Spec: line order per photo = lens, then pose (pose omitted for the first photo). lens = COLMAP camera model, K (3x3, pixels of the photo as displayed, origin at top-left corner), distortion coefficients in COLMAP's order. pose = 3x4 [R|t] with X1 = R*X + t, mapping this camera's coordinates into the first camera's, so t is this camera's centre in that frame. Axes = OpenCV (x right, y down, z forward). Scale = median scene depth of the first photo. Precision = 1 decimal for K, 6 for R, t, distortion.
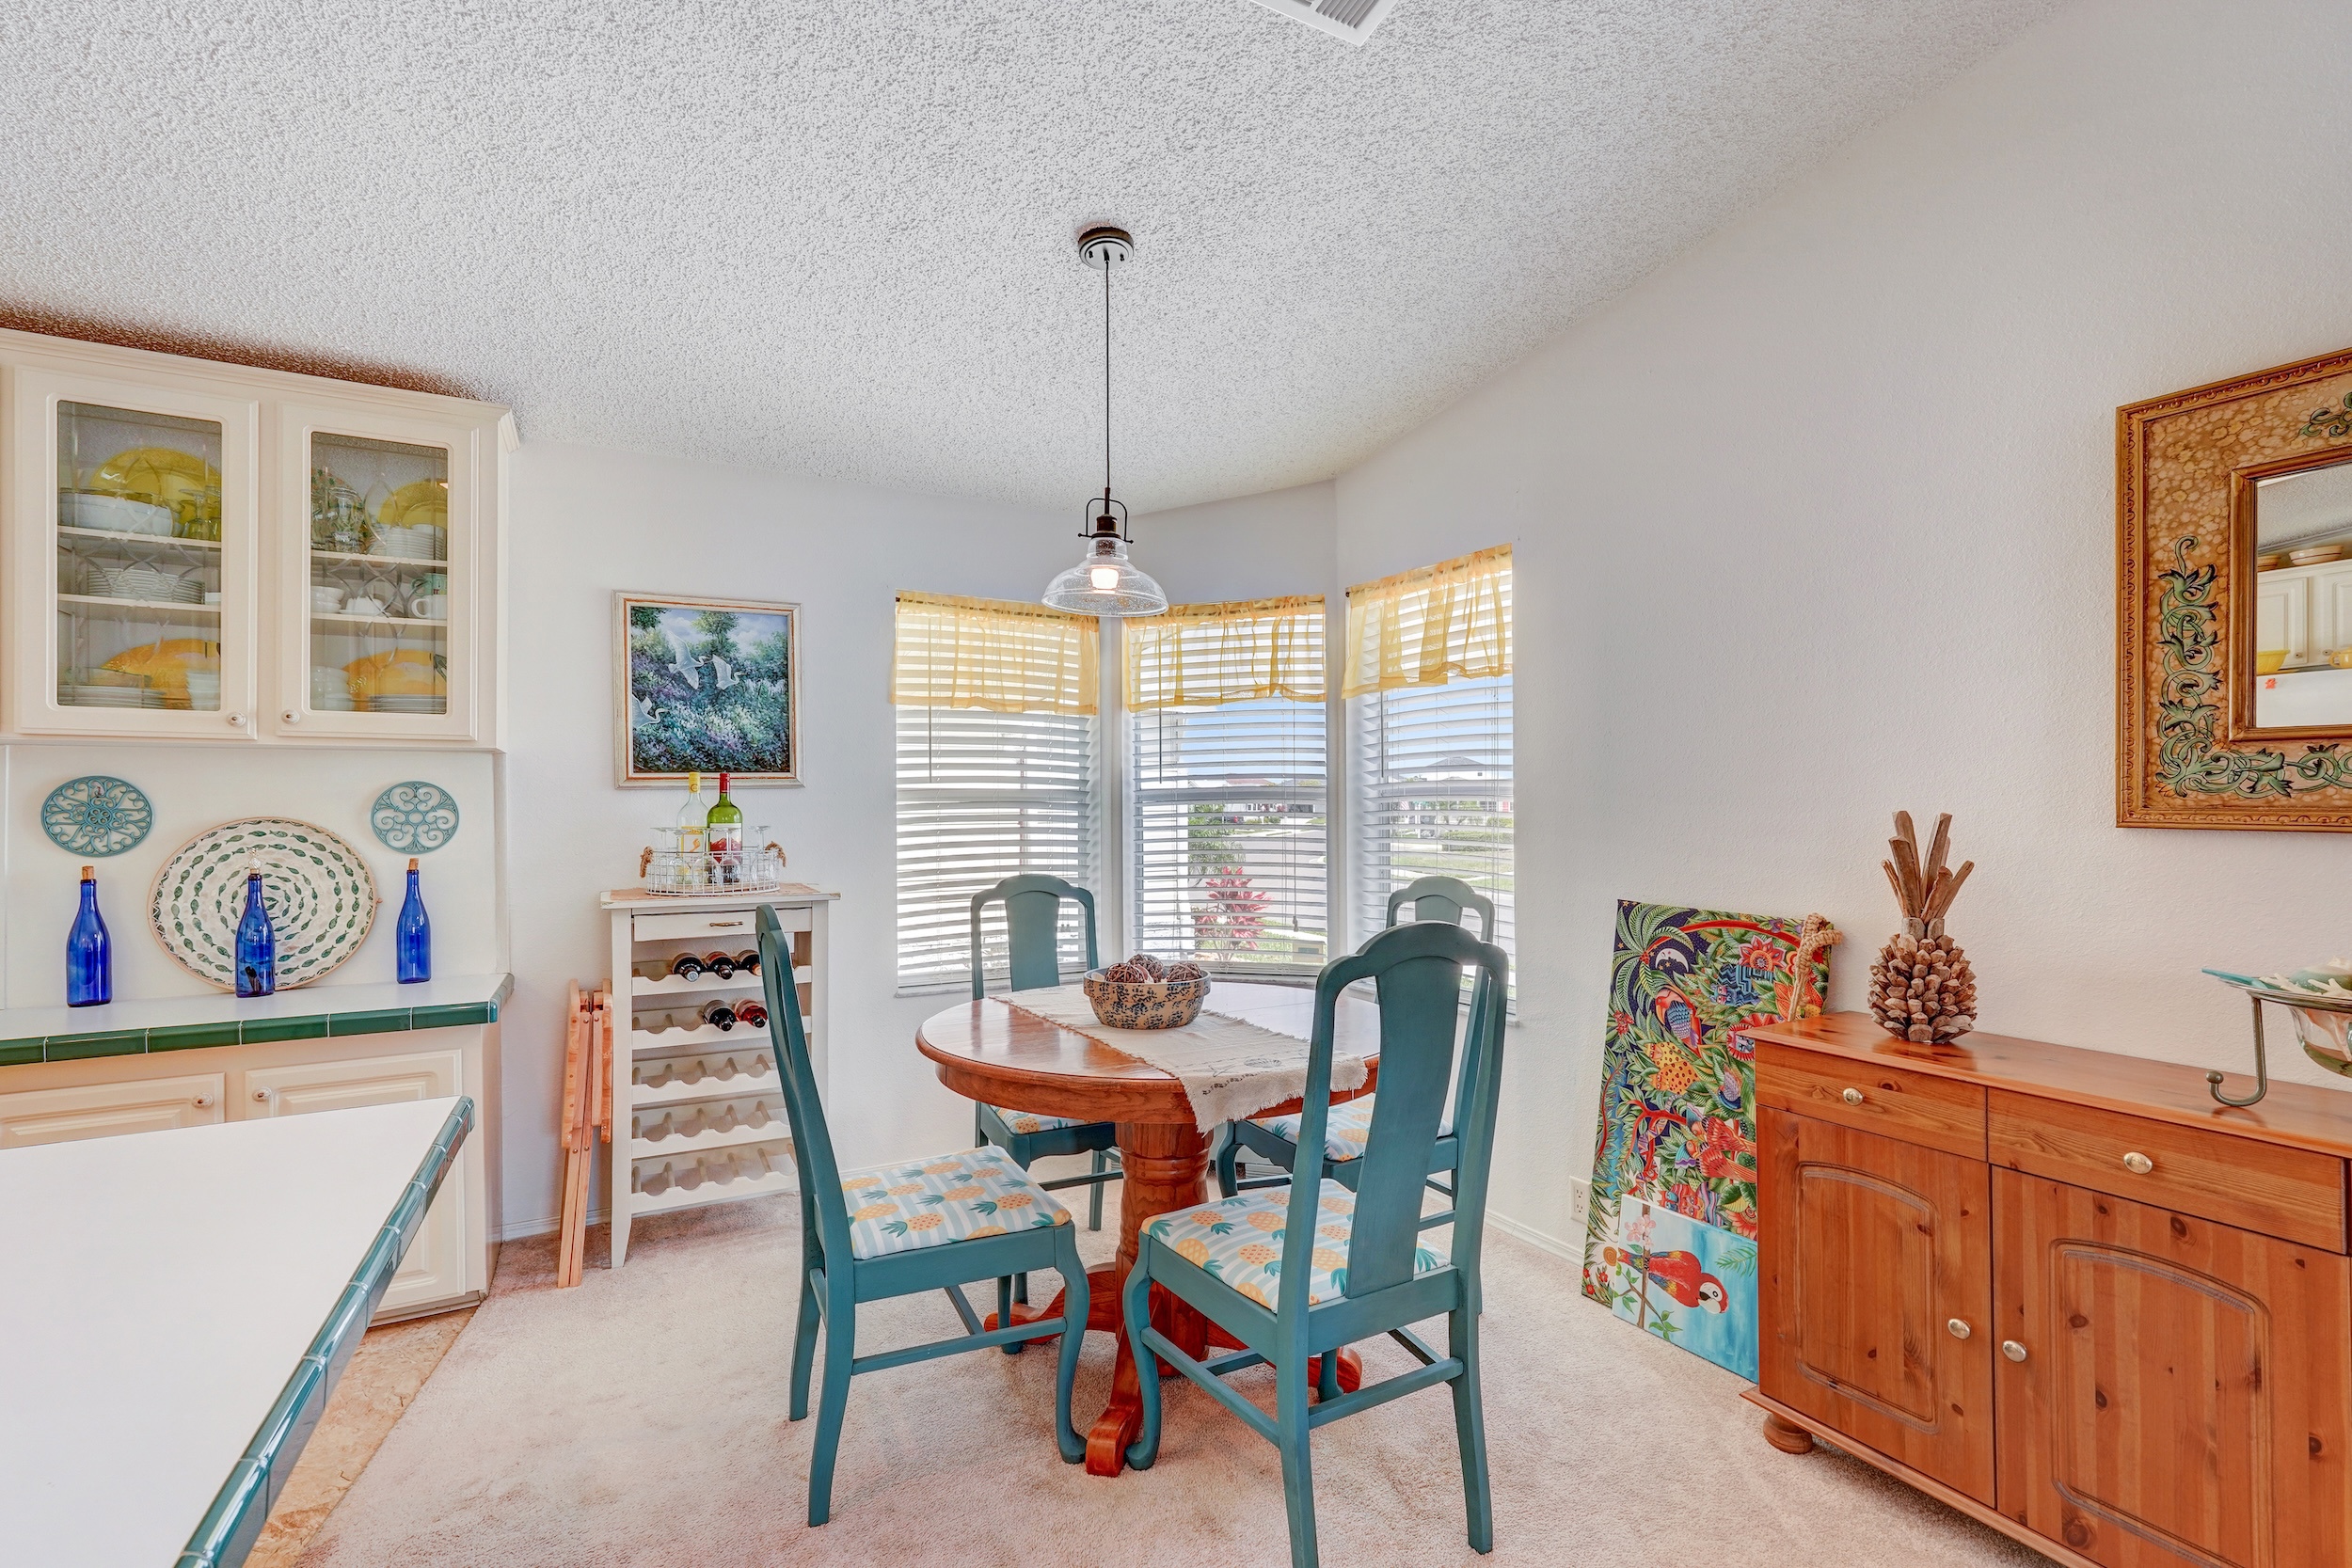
lens RADIAL K [[1052.6, 0, 1186.3], [0, 1052.6, 800.4], [0, 0, 1]] dist [-0.008658, 0.001009]
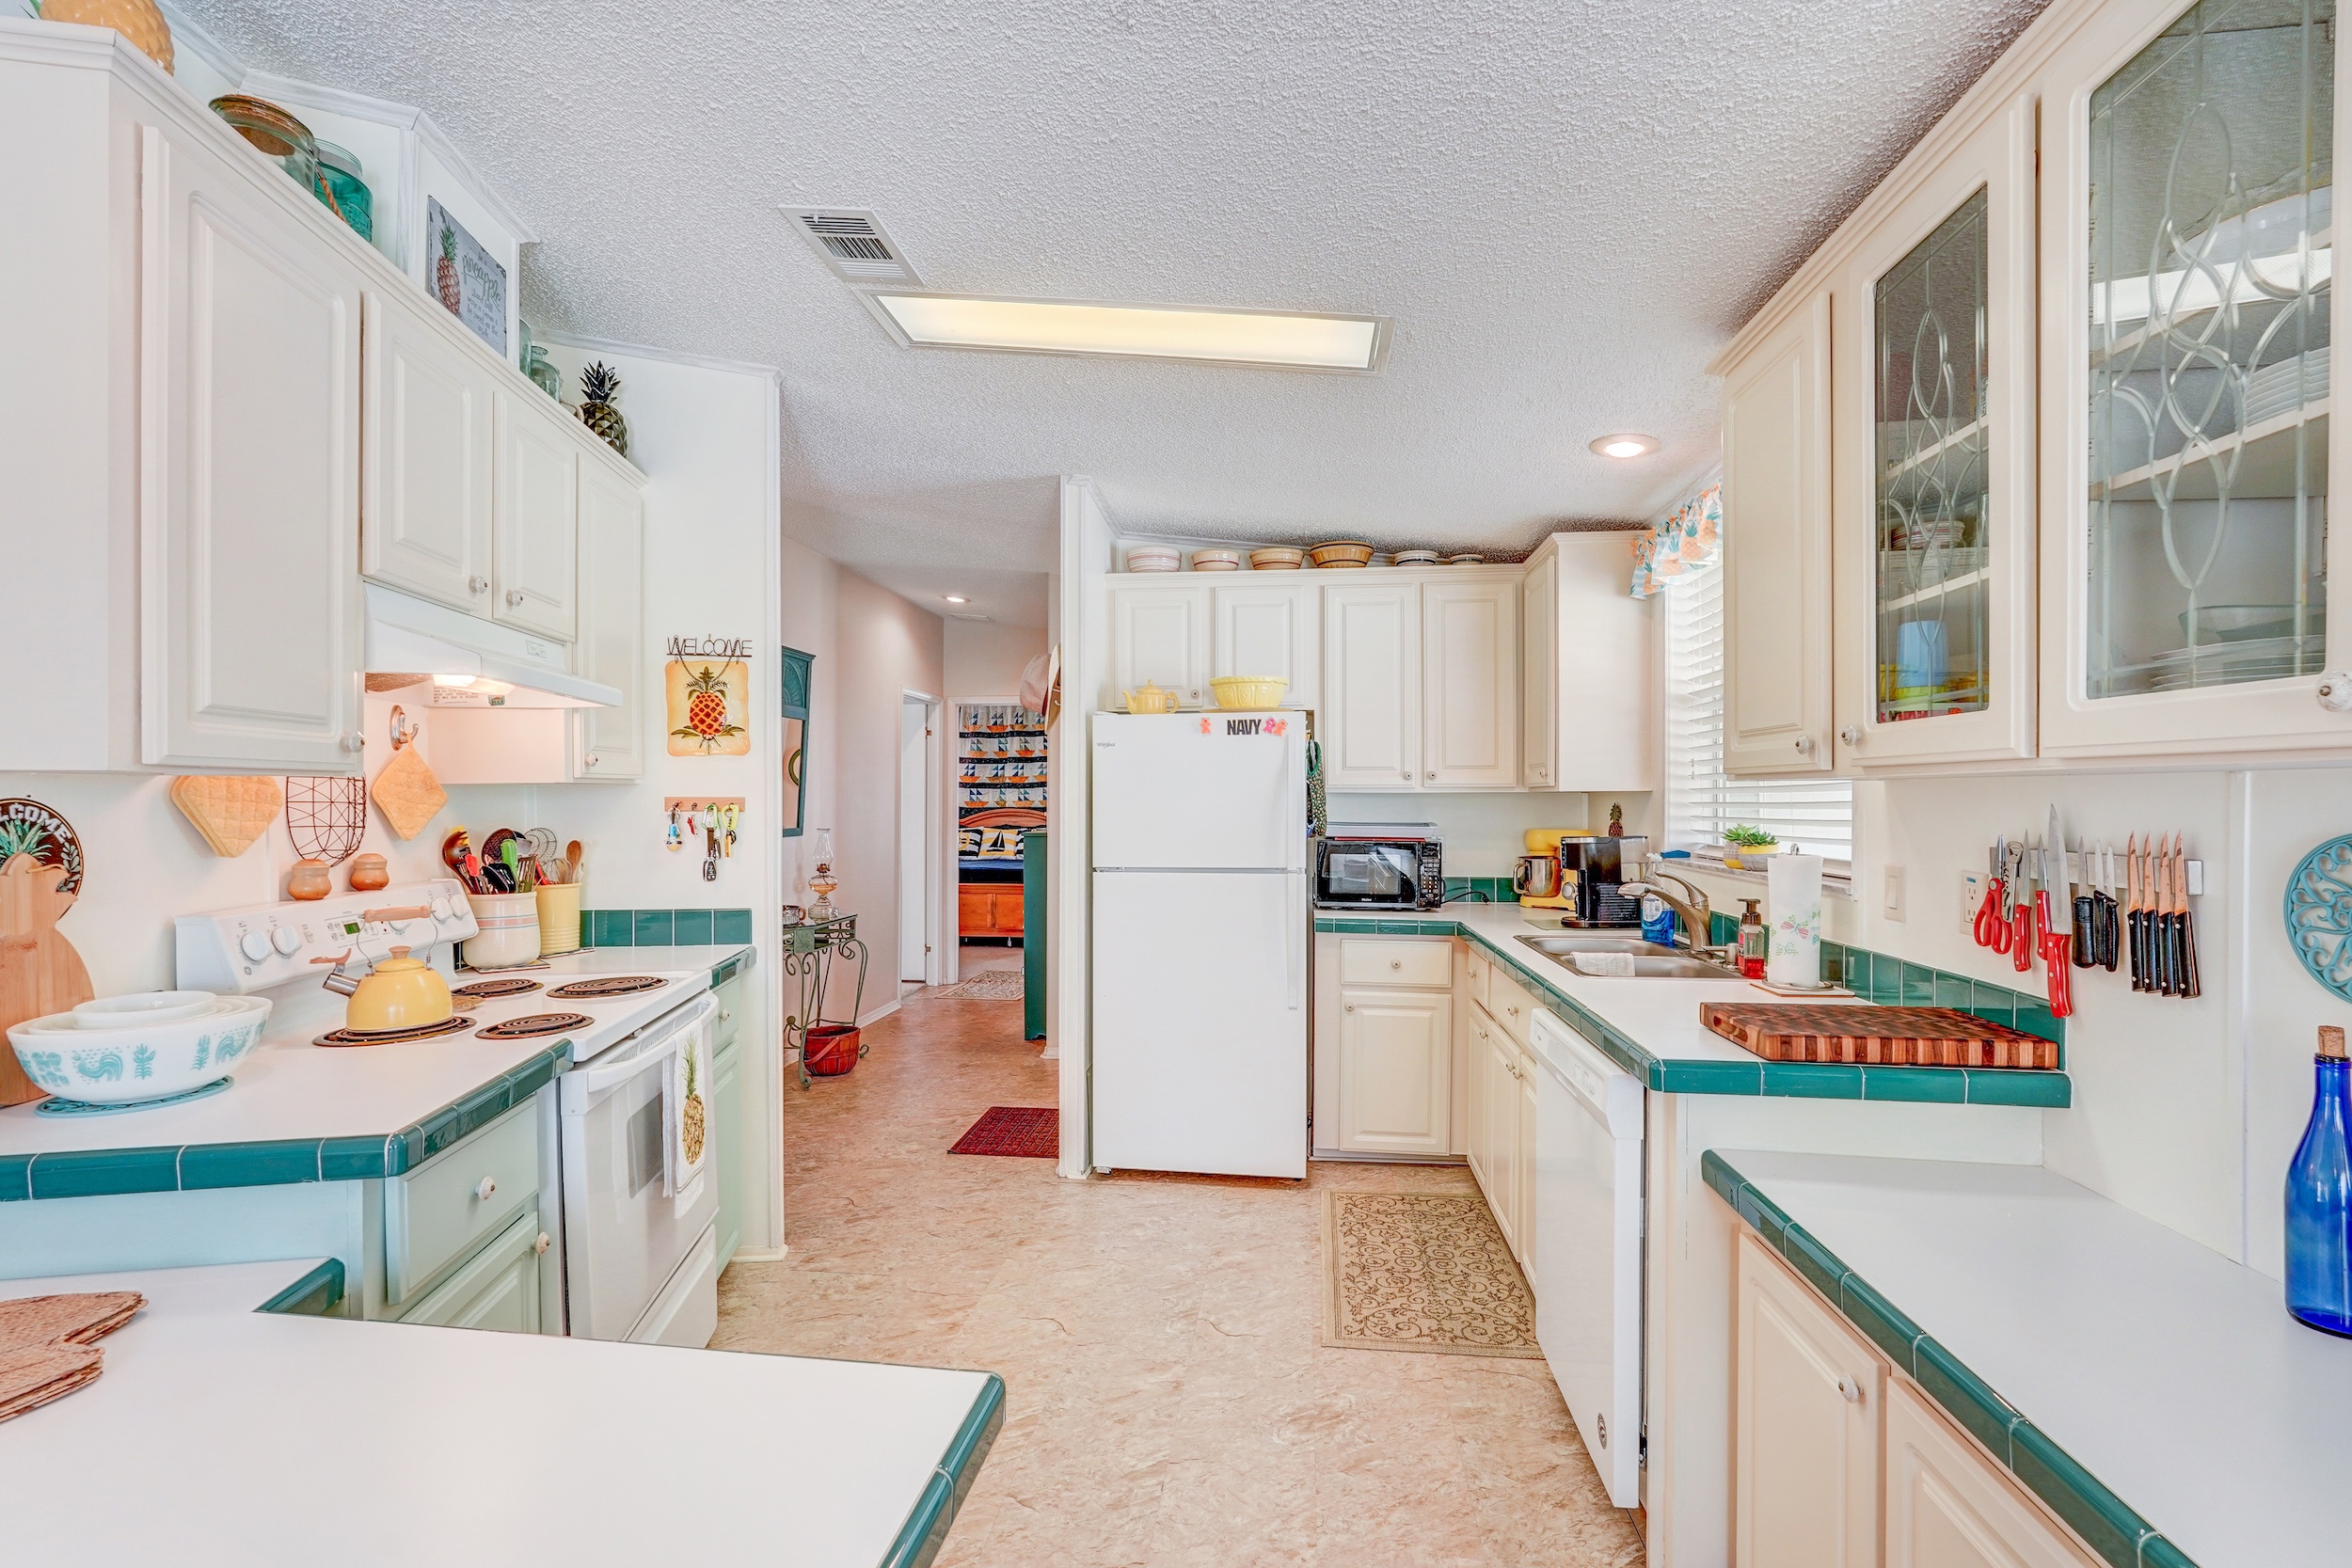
lens RADIAL K [[1052.6, 0, 1178.3], [0, 1052.6, 800.3], [0, 0, 1]] dist [-0.008658, 0.001009]
pose [[-0.591765, 0.008894, -0.806062, -0.339876], [0.006533, 0.999959, 0.006237, -0.039895], [0.806084, -0.001575, -0.591799, 0.780026]]
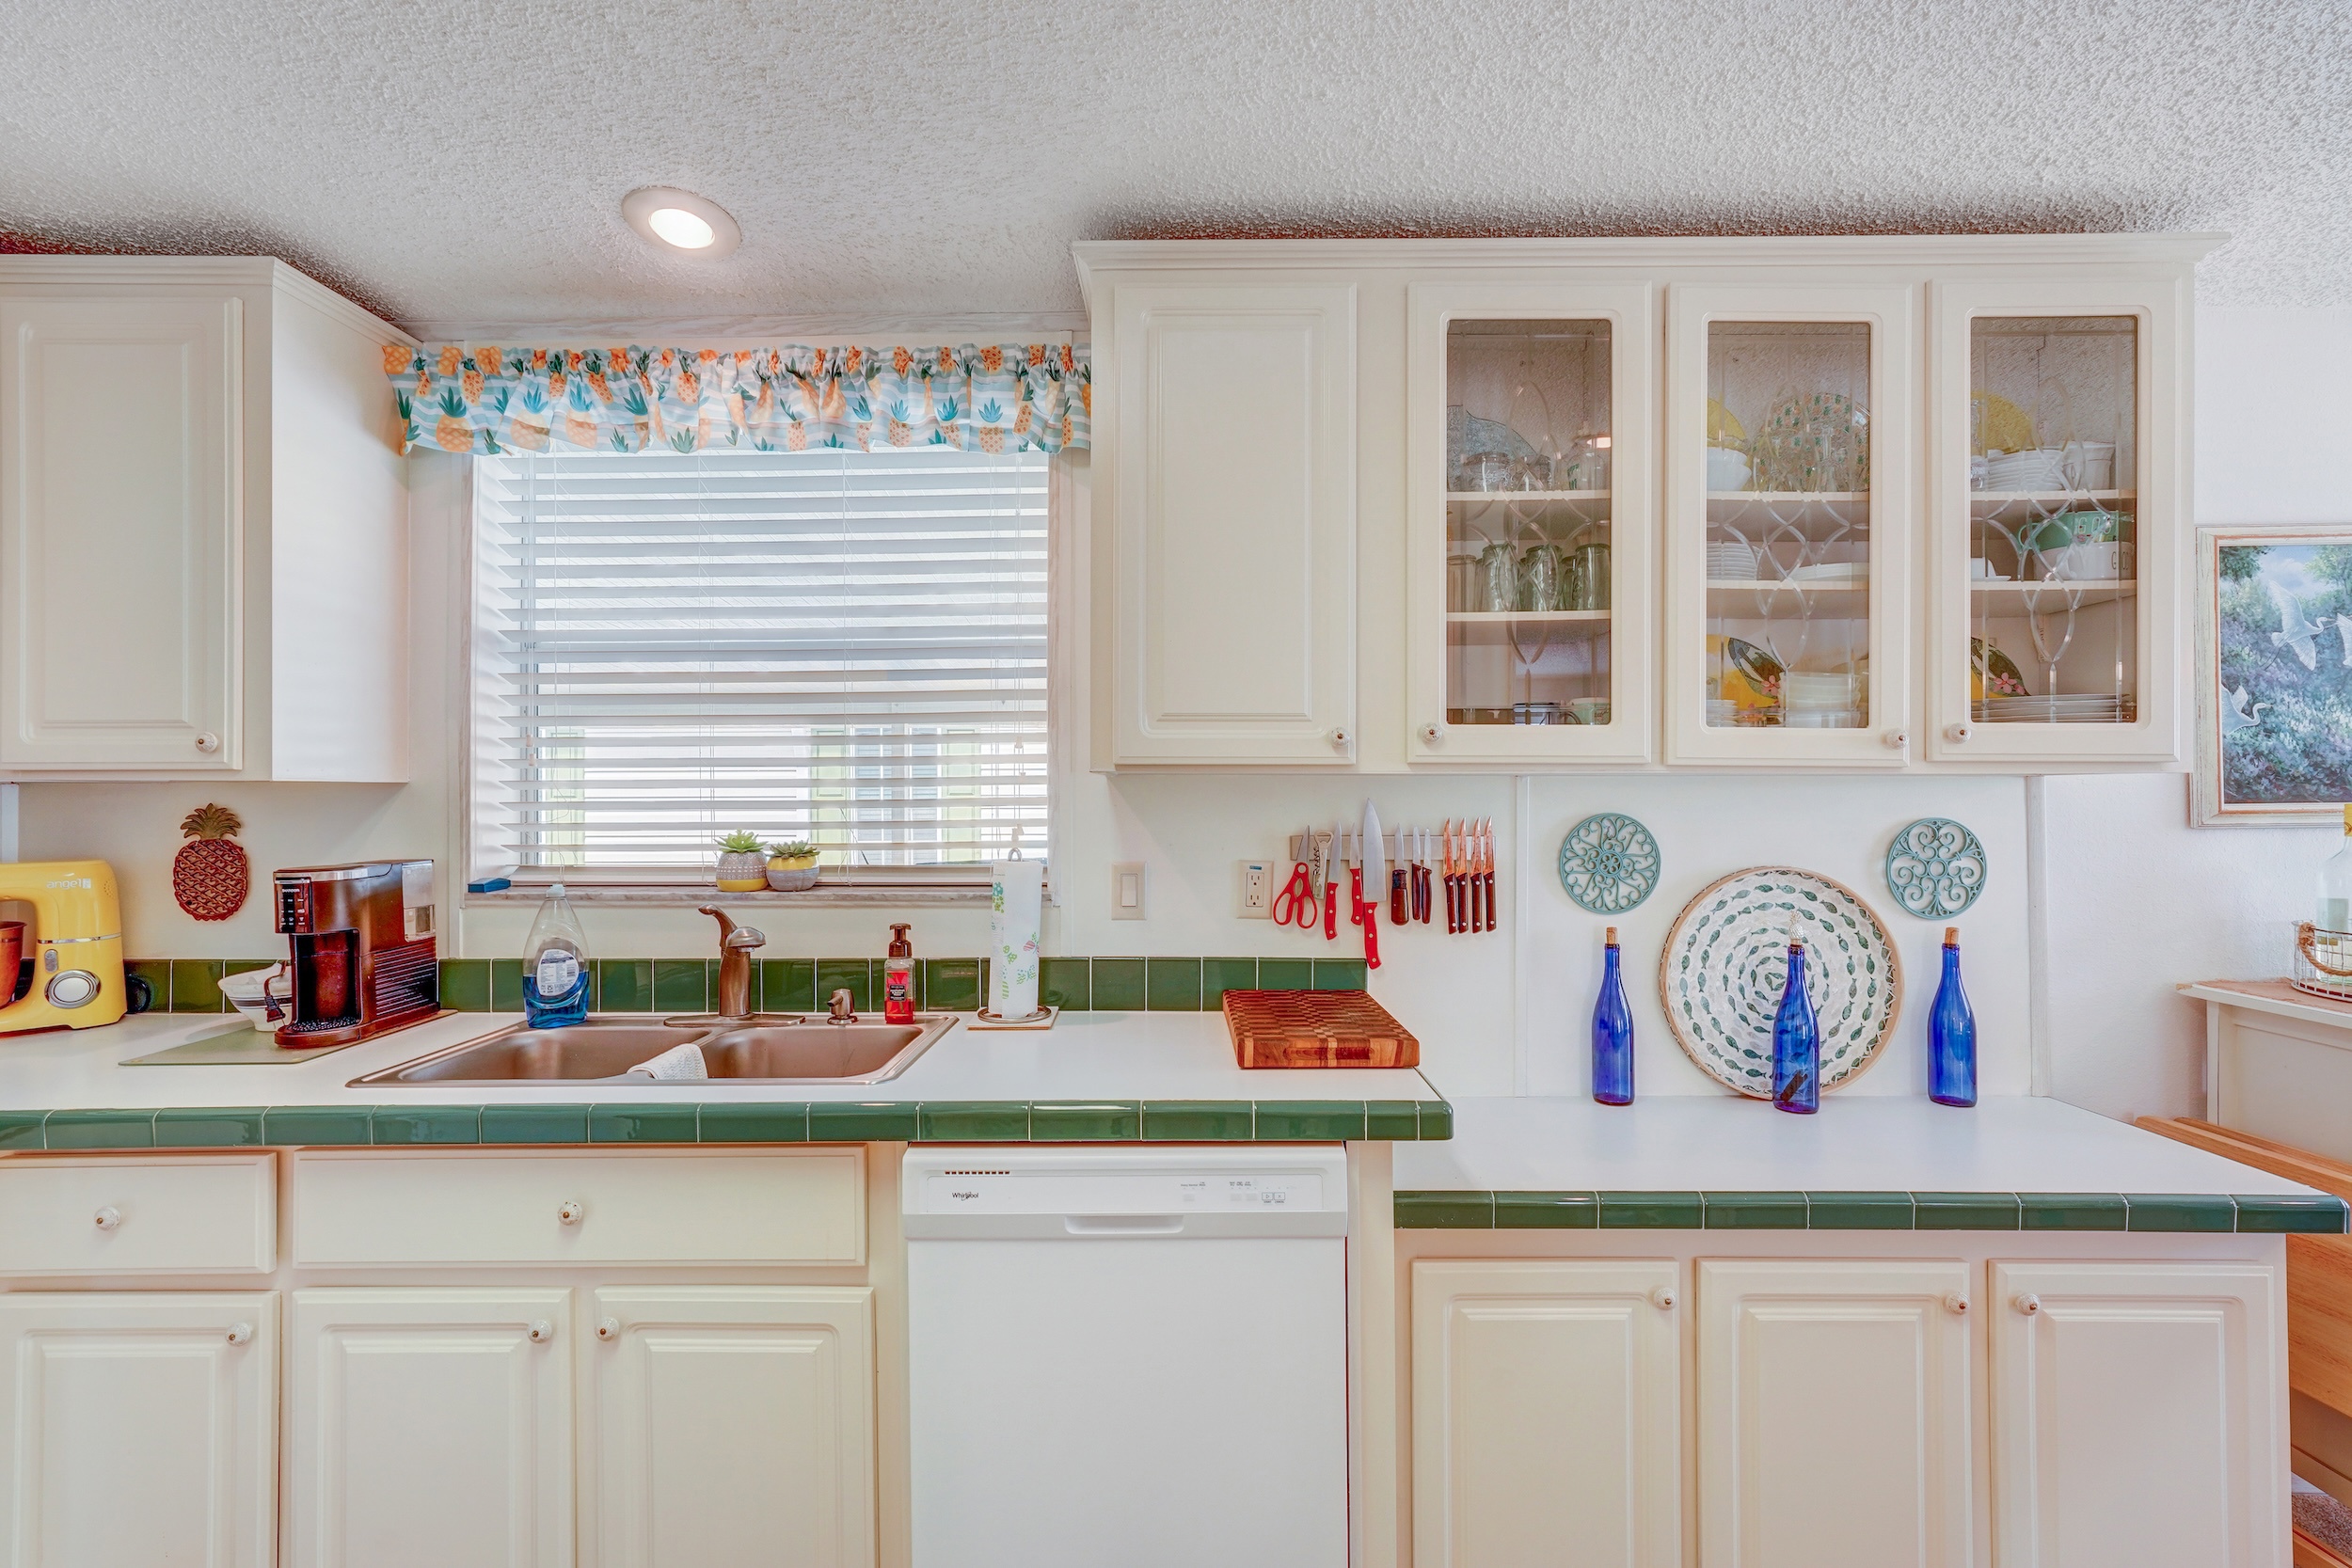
lens RADIAL K [[1052.6, 0, 1174.3], [0, 1052.6, 796.2], [0, 0, 1]] dist [-0.008658, 0.001009]
pose [[0.864390, 0.002878, -0.502814, -0.850055], [-0.003564, 0.999994, -0.000404, -0.031501], [0.502810, 0.002142, 0.864394, 0.130473]]
